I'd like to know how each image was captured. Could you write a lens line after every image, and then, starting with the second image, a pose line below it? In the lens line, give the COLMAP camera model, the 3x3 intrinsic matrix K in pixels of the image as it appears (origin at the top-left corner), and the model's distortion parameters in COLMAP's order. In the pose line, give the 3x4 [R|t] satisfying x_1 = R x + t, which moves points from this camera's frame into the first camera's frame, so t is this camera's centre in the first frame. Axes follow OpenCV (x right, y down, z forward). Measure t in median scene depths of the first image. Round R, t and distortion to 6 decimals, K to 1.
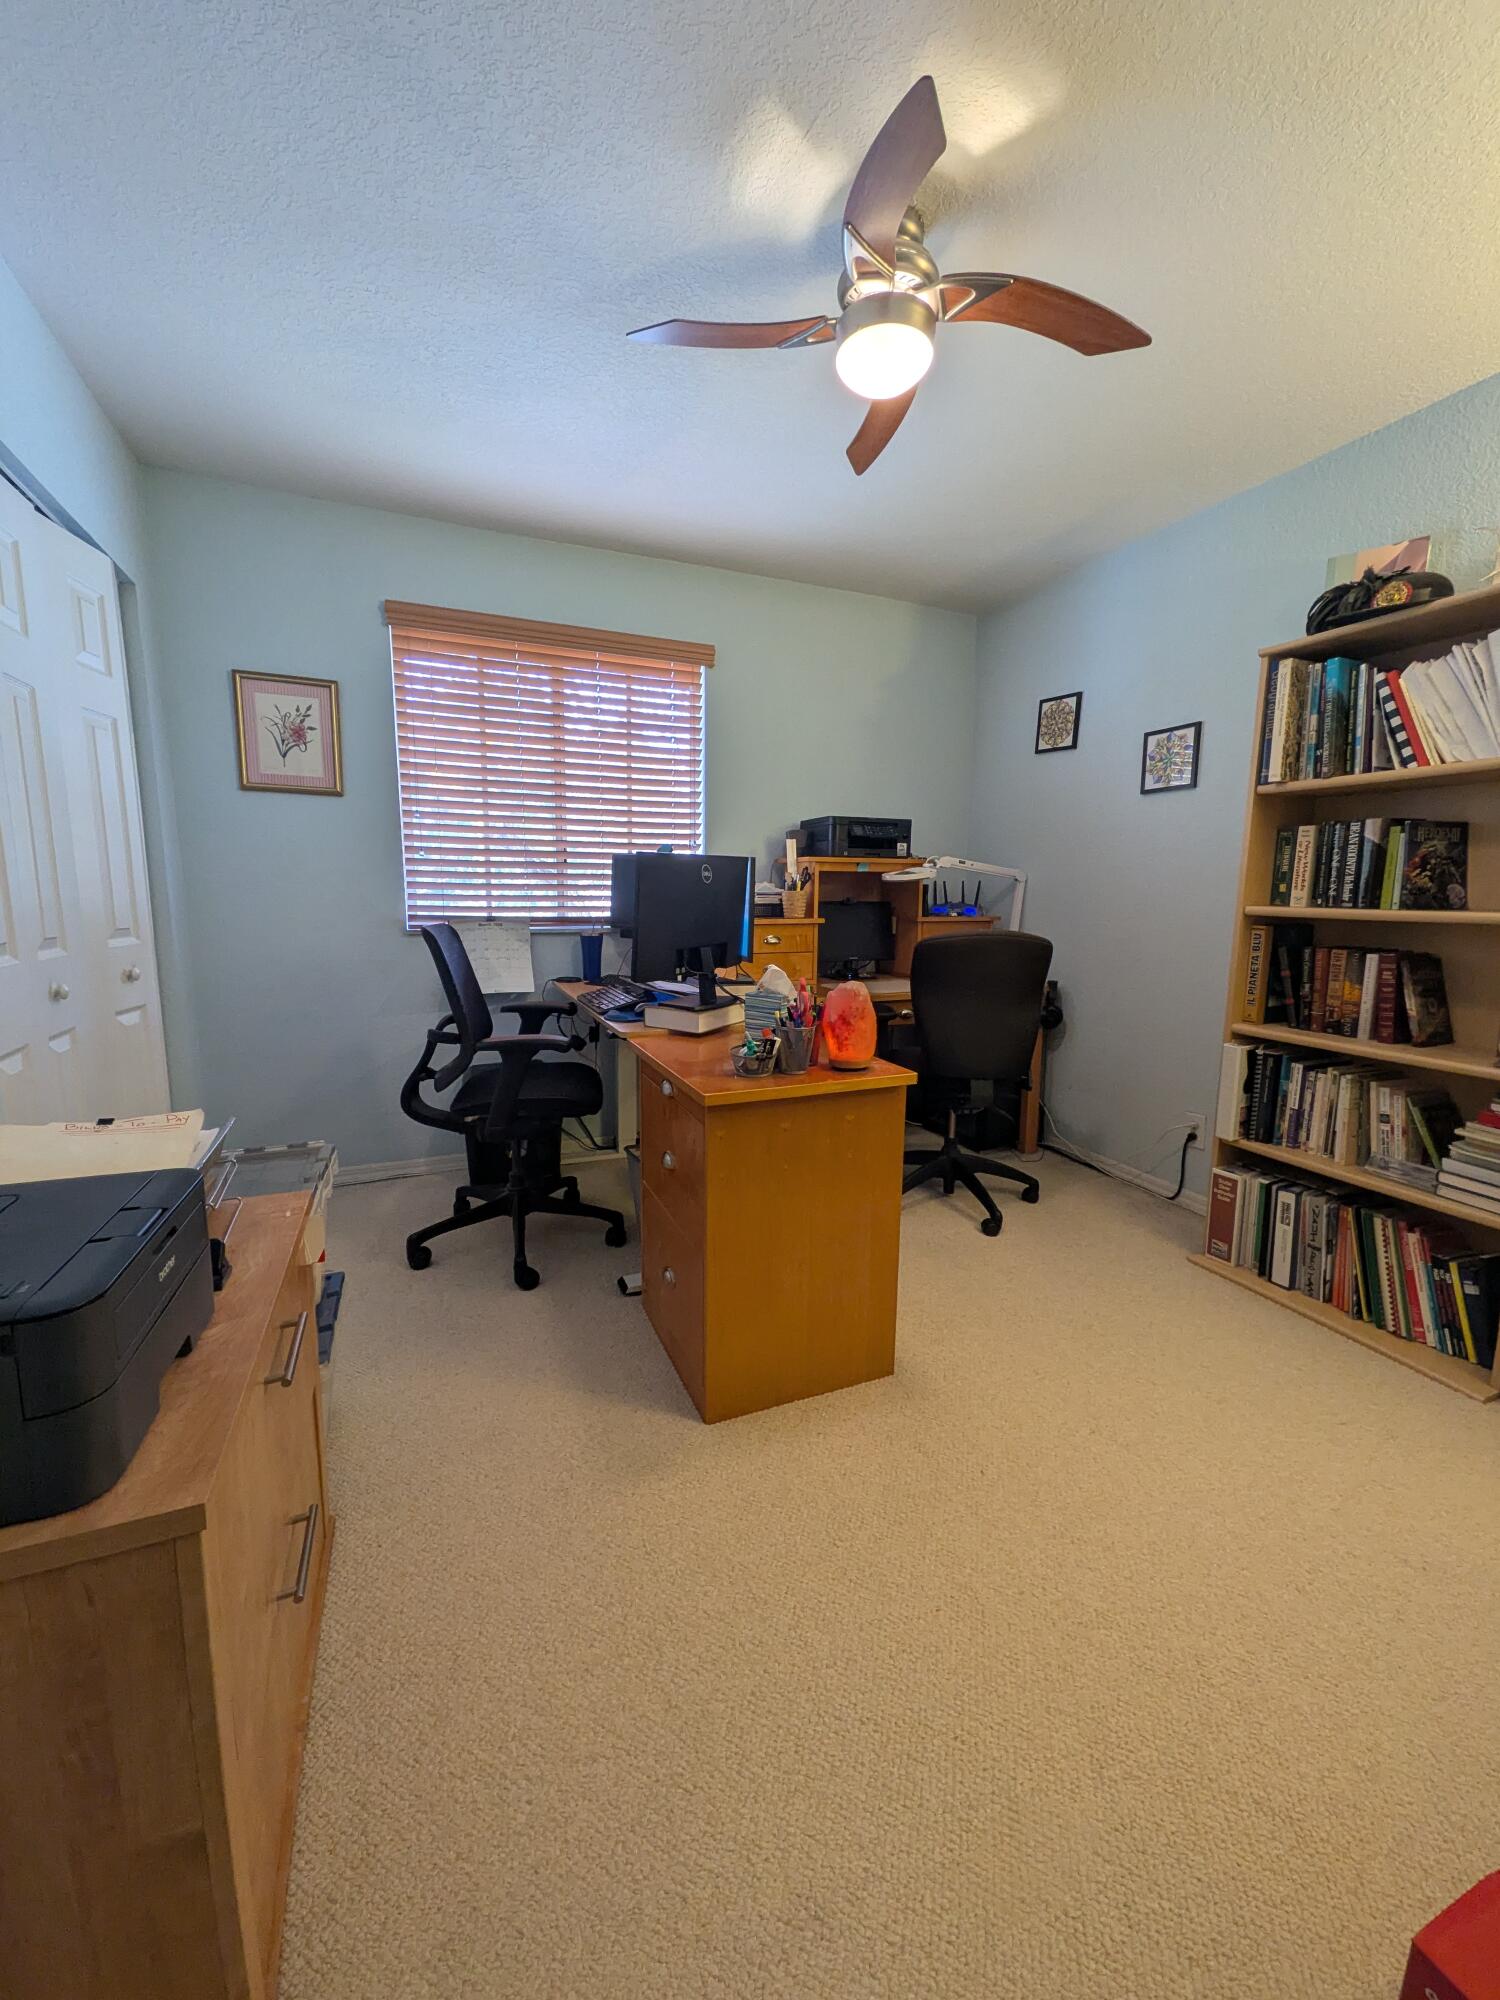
lens RADIAL K [[786.7, 0, 750.0], [0, 786.7, 1000.0], [0, 0, 1]] dist [0.002573, -0.000060]
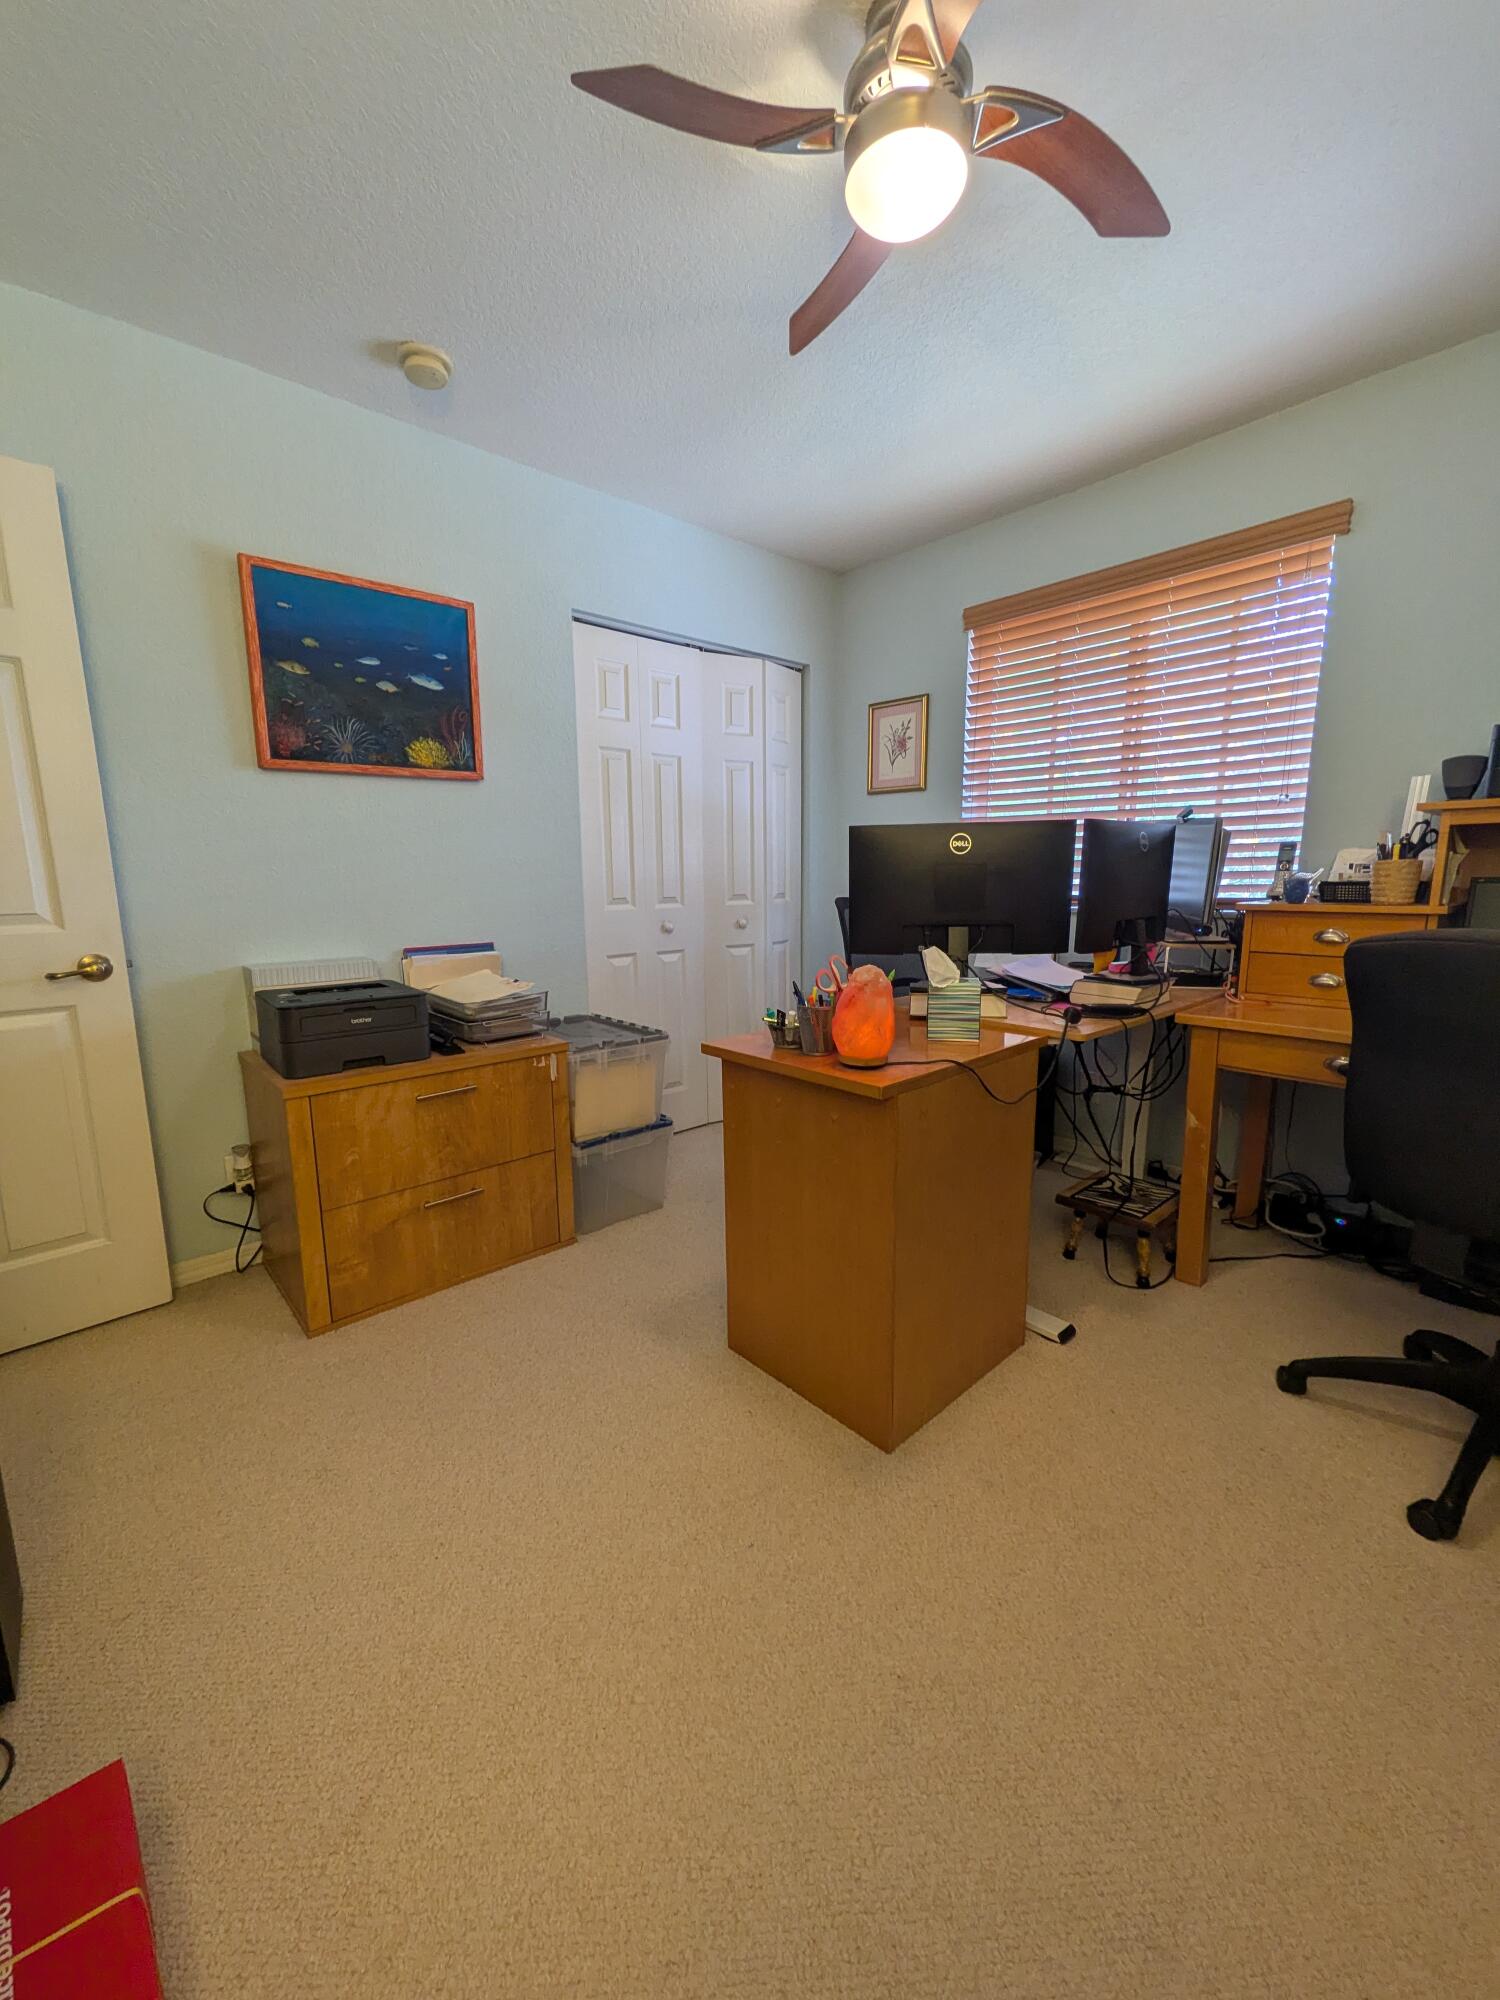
lens RADIAL K [[786.7, 0, 750.0], [0, 786.7, 1000.0], [0, 0, 1]] dist [0.002573, -0.000060]
pose [[0.323600, 0.144574, -0.935084, 0.560841], [-0.118929, 0.986635, 0.111387, -0.045385], [0.938690, 0.075163, 0.336469, 0.370195]]
